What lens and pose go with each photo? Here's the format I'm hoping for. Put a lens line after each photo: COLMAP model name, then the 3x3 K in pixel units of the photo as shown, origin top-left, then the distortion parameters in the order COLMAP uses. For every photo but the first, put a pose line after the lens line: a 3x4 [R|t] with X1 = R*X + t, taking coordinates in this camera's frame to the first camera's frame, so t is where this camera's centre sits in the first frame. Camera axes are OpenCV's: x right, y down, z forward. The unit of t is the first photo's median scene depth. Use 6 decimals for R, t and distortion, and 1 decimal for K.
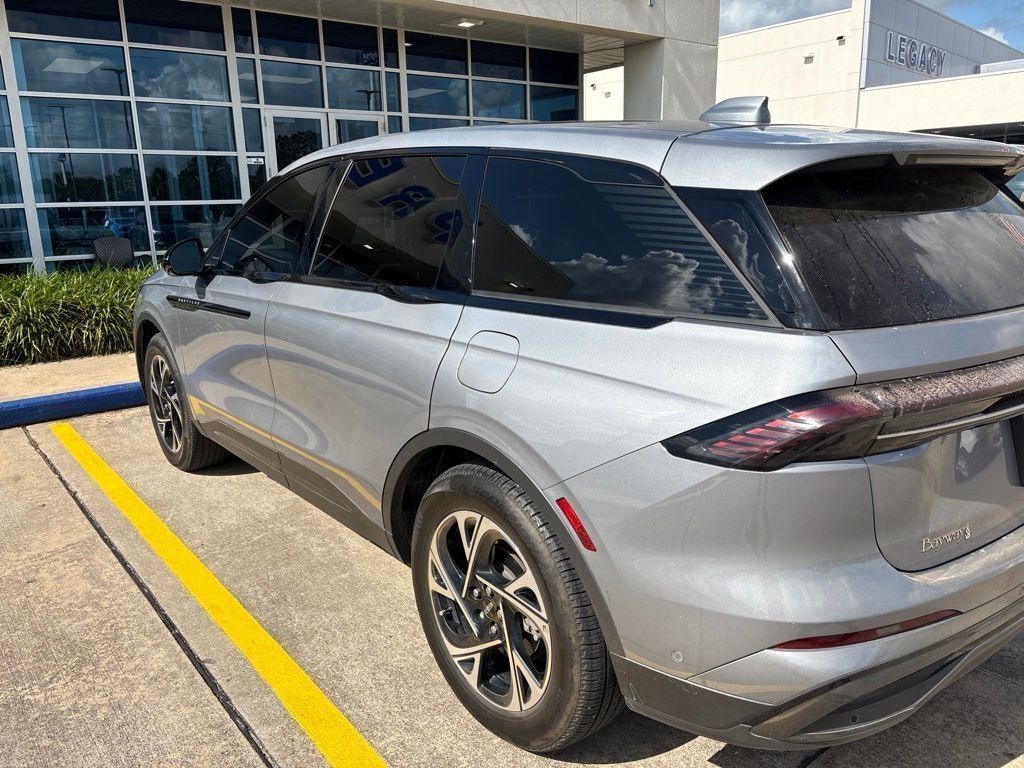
lens RADIAL K [[788.8, 0, 504.2], [0, 788.8, 386.4], [0, 0, 1]] dist [0.063276, -0.070772]
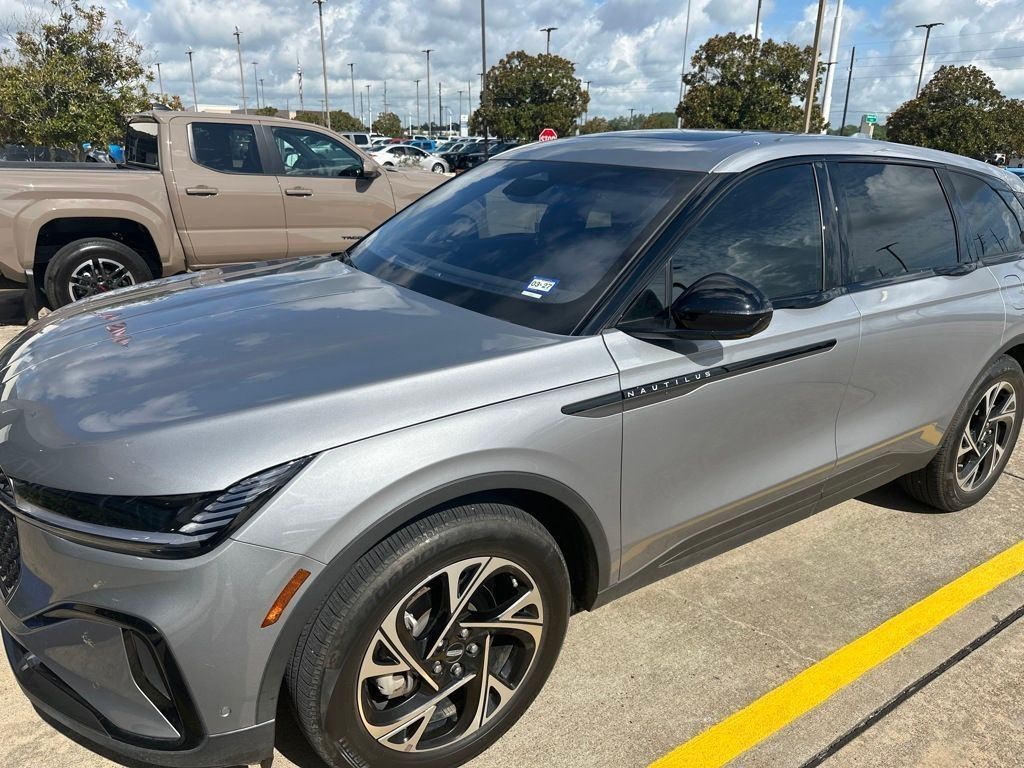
lens RADIAL K [[732.9, 0, 496.5], [0, 732.9, 382.2], [0, 0, 1]] dist [0.044705, -0.054081]
pose [[0.067516, -0.290301, 0.954550, -1.182266], [0.204656, 0.940419, 0.271528, -0.362577], [-0.976503, 0.177022, 0.122905, 1.340477]]
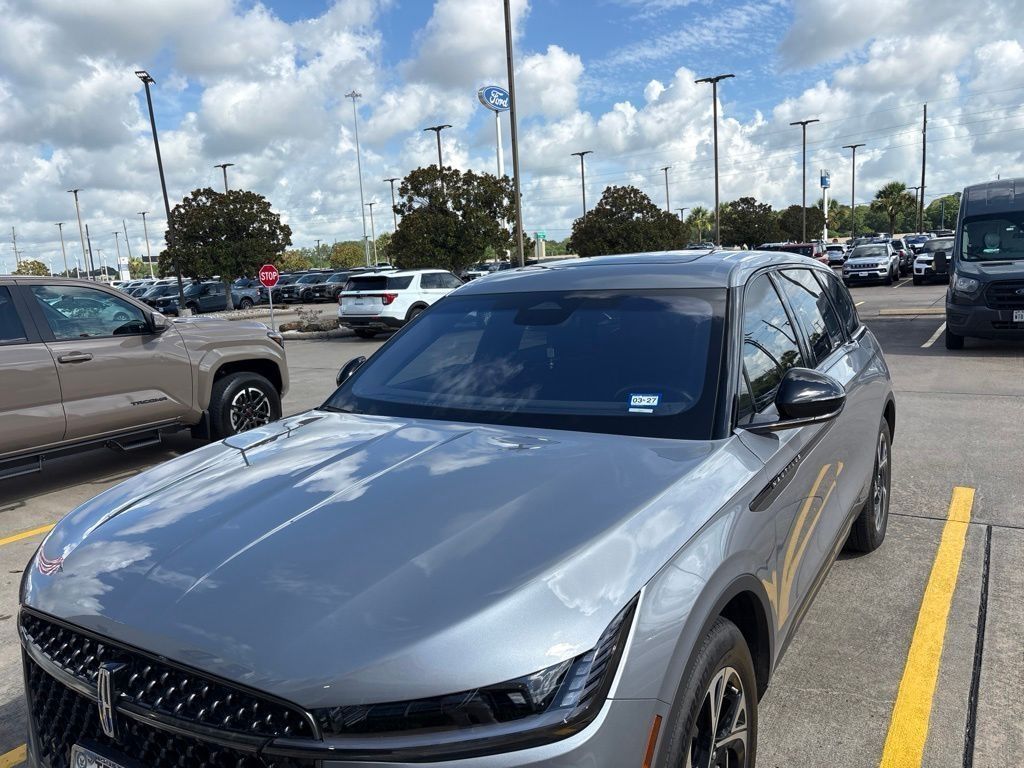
lens RADIAL K [[788.0, 0, 517.1], [0, 788.0, 380.0], [0, 0, 1]] dist [0.047922, -0.060354]
pose [[-0.341559, -0.098596, 0.934674, -1.177132], [0.275876, 0.940158, 0.199988, -0.470782], [-0.898460, 0.326162, -0.293920, 1.736448]]
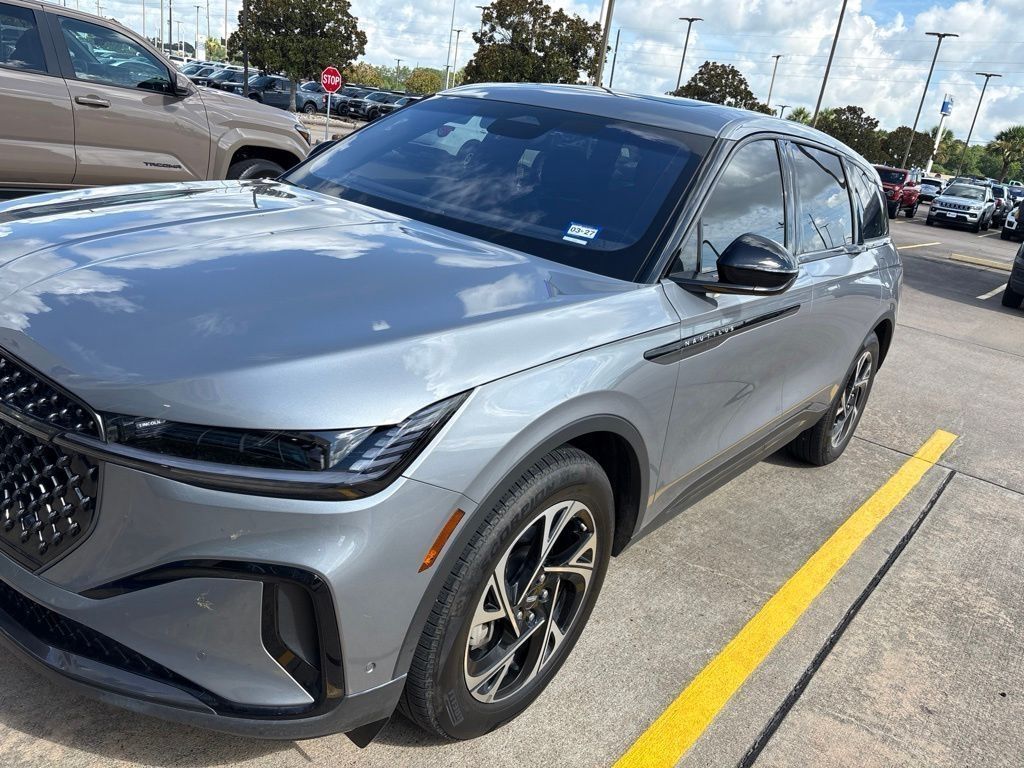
lens RADIAL K [[788.8, 0, 504.2], [0, 788.8, 386.4], [0, 0, 1]] dist [0.063276, -0.070772]
pose [[-0.235210, -0.327909, 0.914960, -1.197189], [0.080837, 0.931509, 0.354621, -0.387197], [-0.968577, 0.157373, -0.192593, 1.627519]]
